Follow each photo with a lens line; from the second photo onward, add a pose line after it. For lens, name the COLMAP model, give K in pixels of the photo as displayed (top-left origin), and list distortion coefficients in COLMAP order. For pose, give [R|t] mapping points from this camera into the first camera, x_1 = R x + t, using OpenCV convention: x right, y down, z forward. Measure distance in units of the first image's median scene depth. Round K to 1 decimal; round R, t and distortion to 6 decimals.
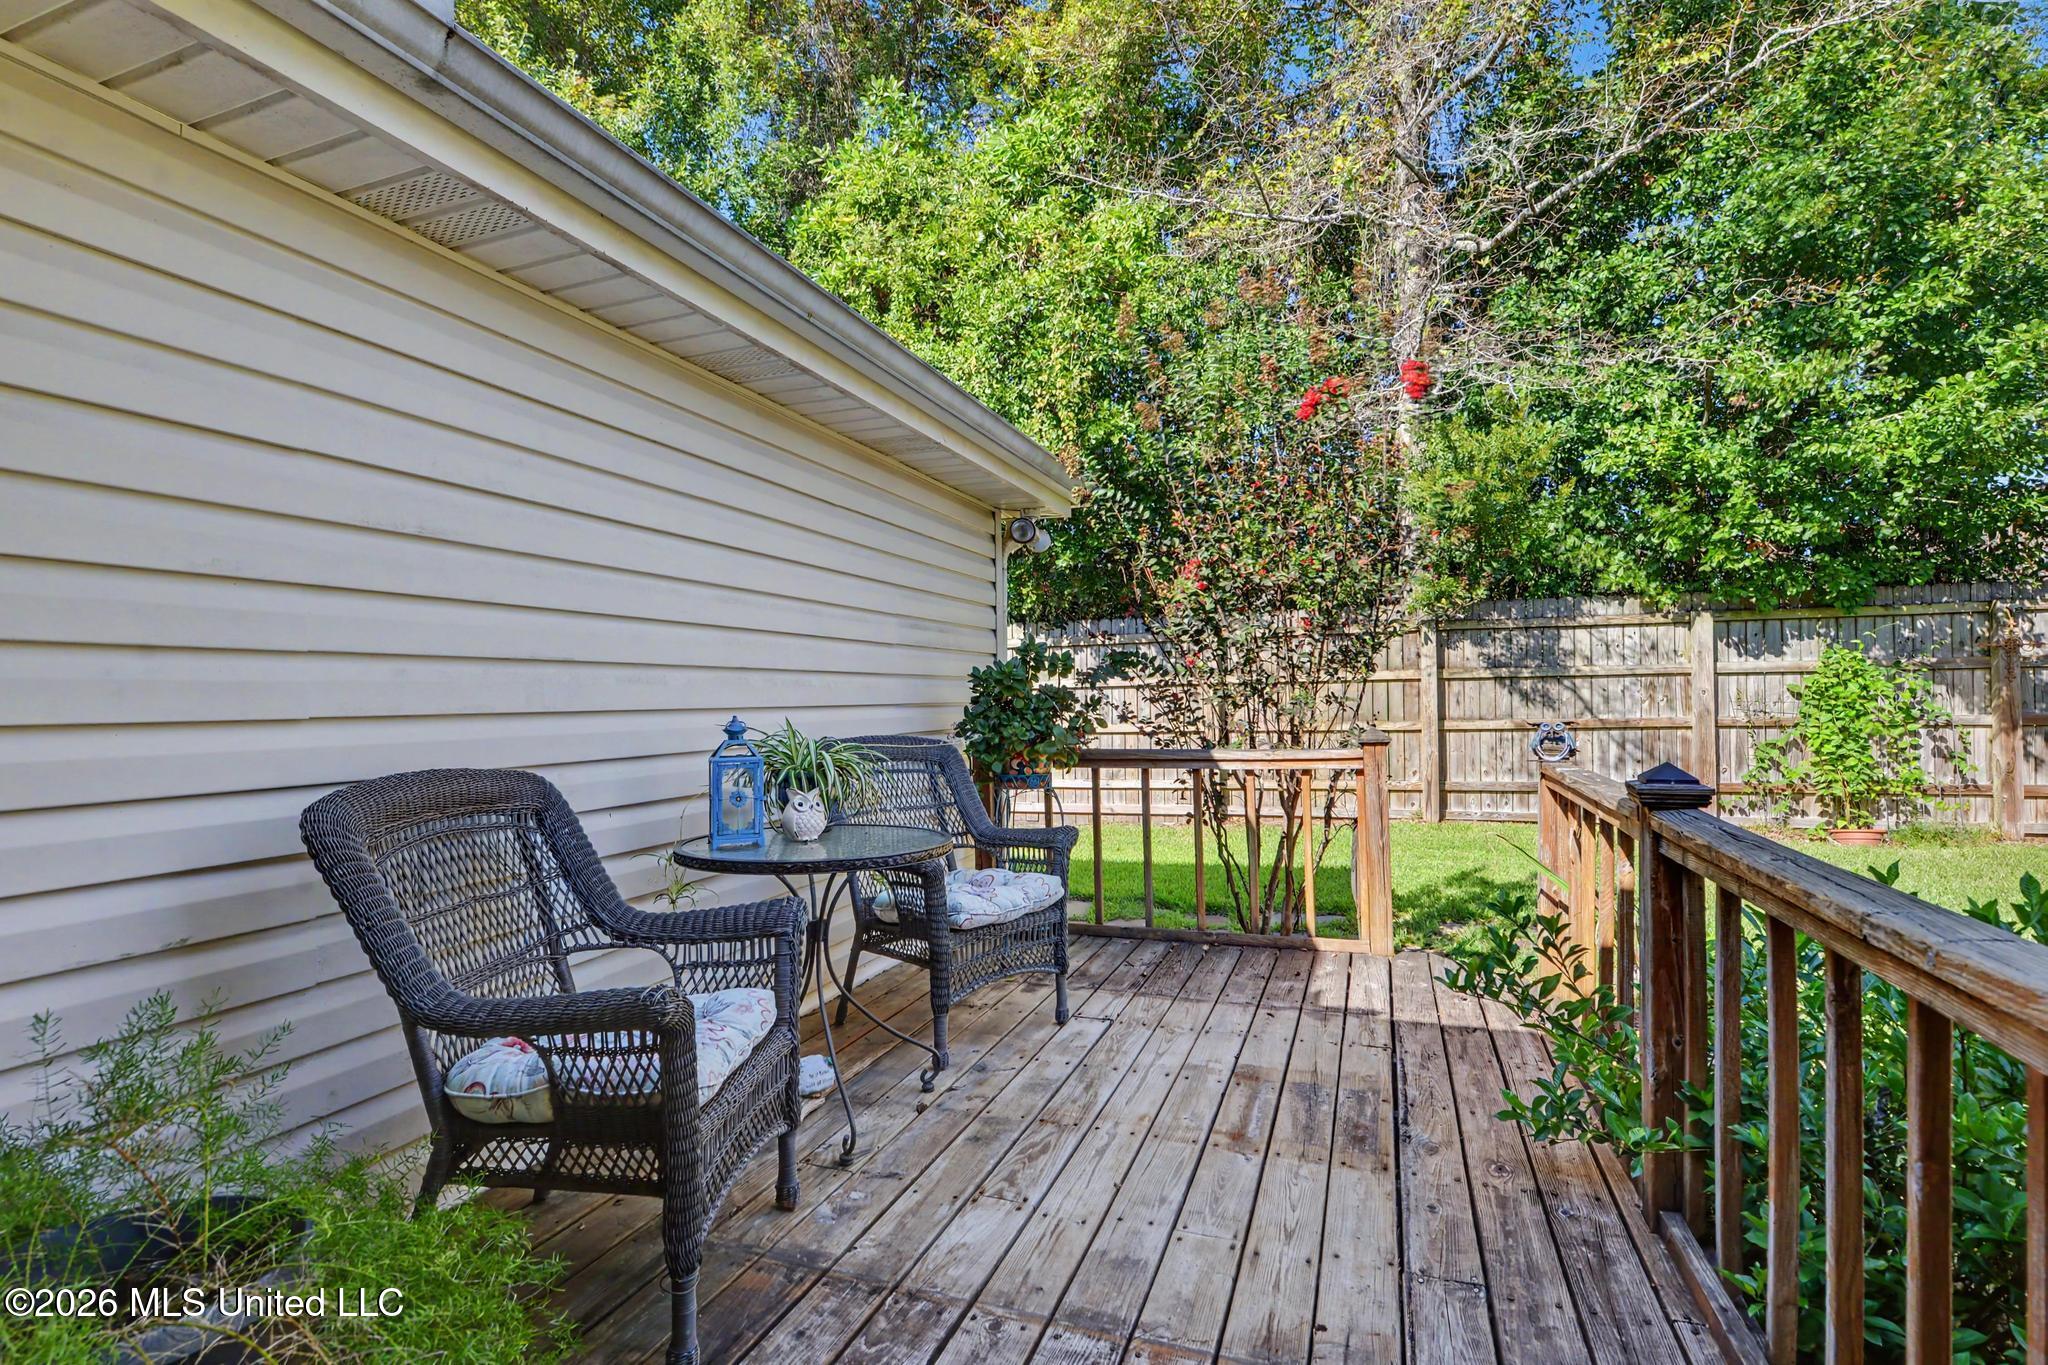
lens RADIAL K [[980.4, 0, 1016.0], [0, 980.4, 687.5], [0, 0, 1]] dist [0.001916, 0.000248]
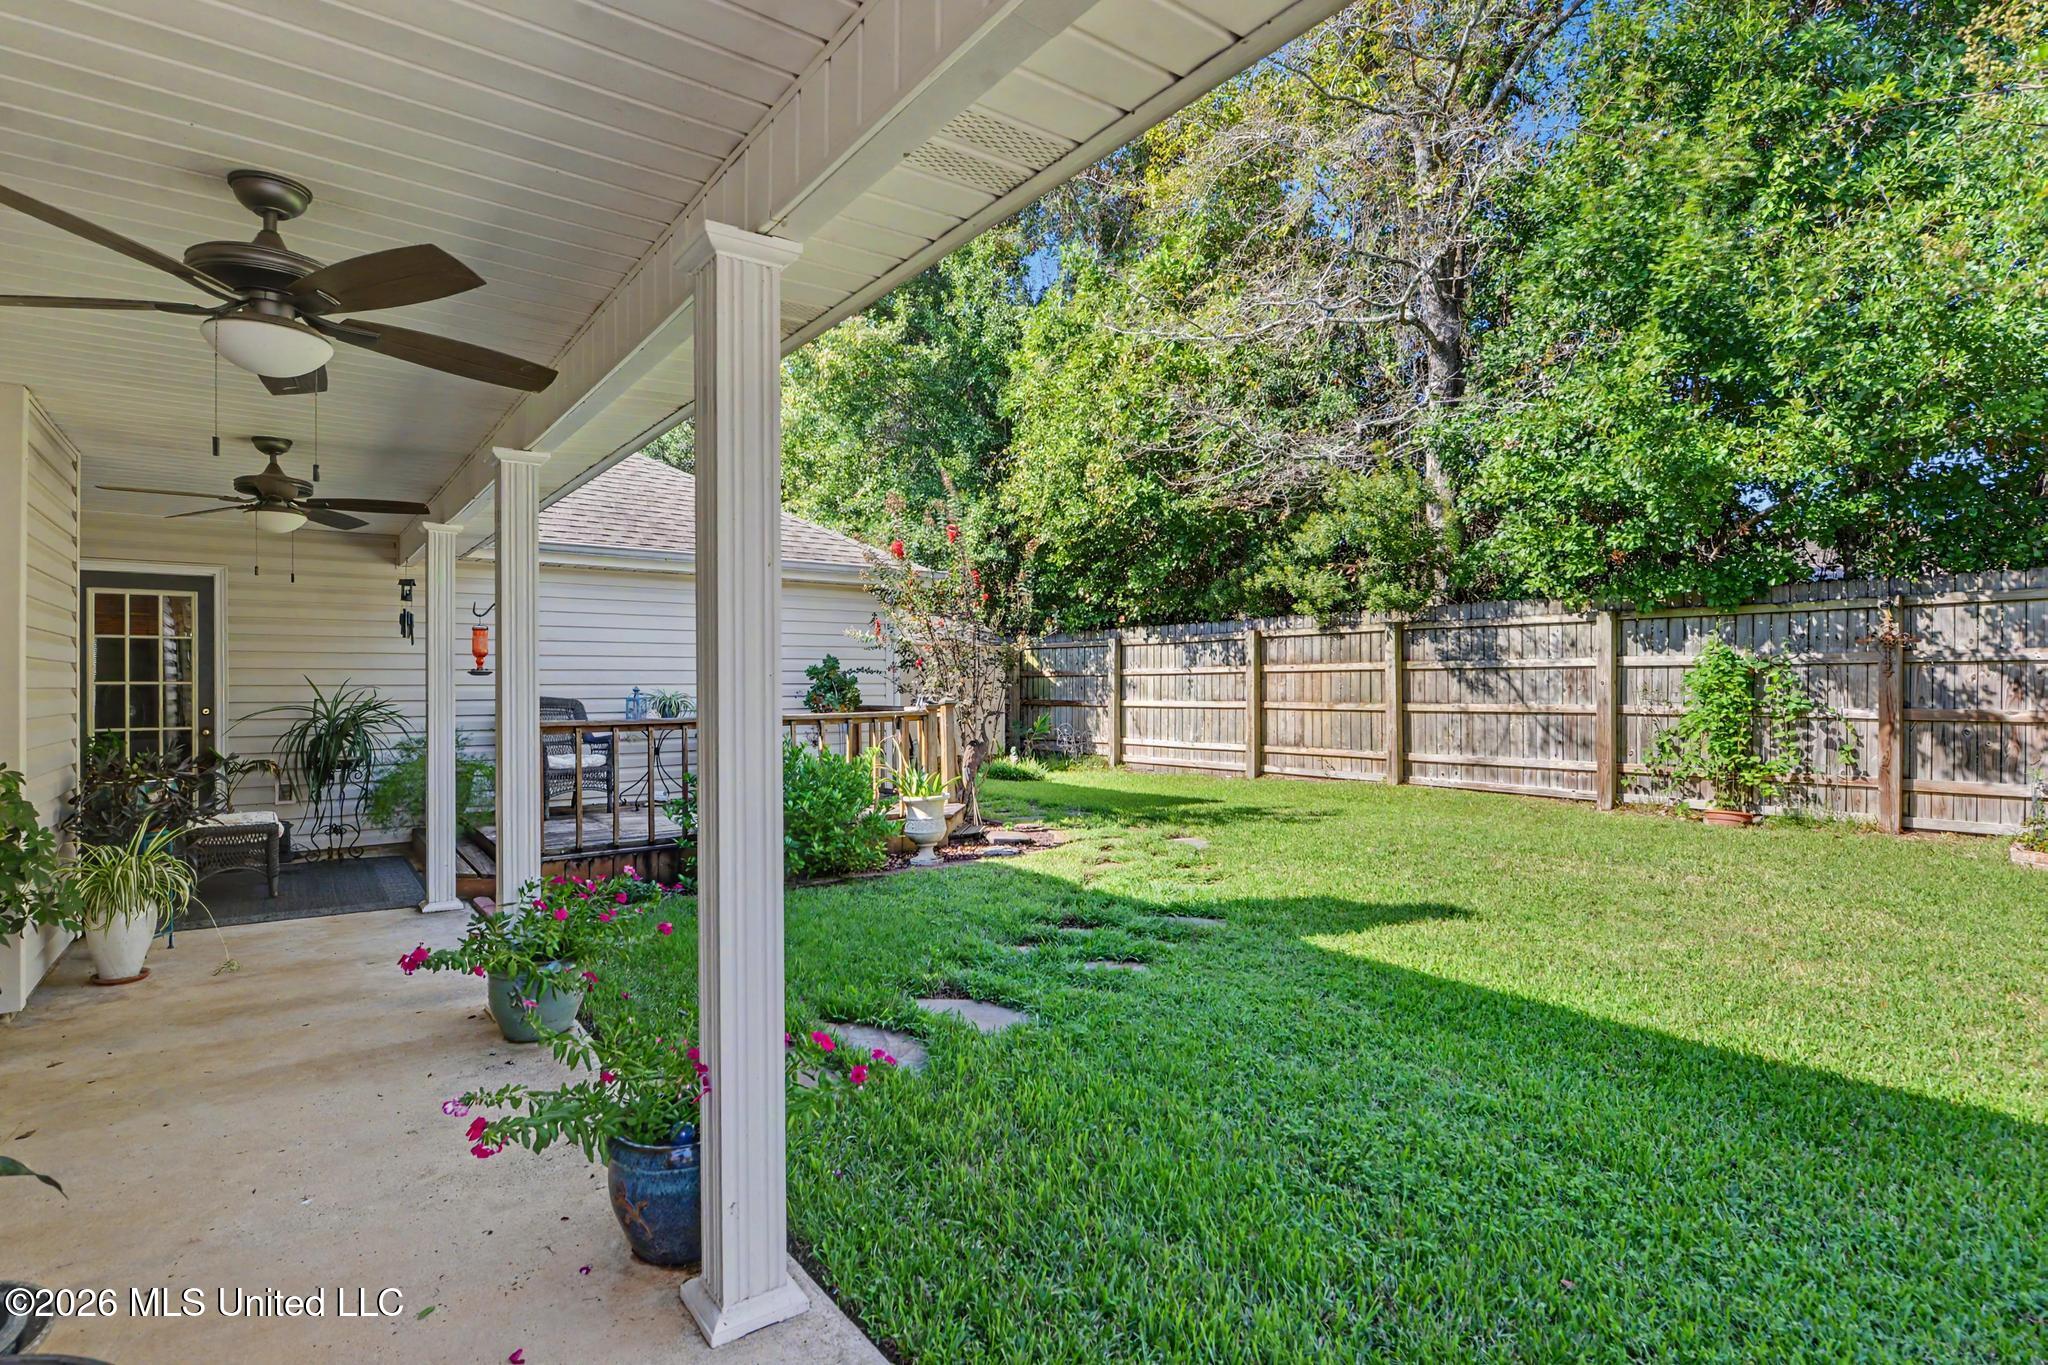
lens RADIAL K [[980.4, 0, 1023.3], [0, 980.4, 680.4], [0, 0, 1]] dist [0.001916, 0.000248]
pose [[0.852376, 0.009317, -0.522846, 0.692265], [0.000480, 0.999827, 0.018599, -0.019308], [0.522929, -0.016104, 0.852224, -0.300993]]
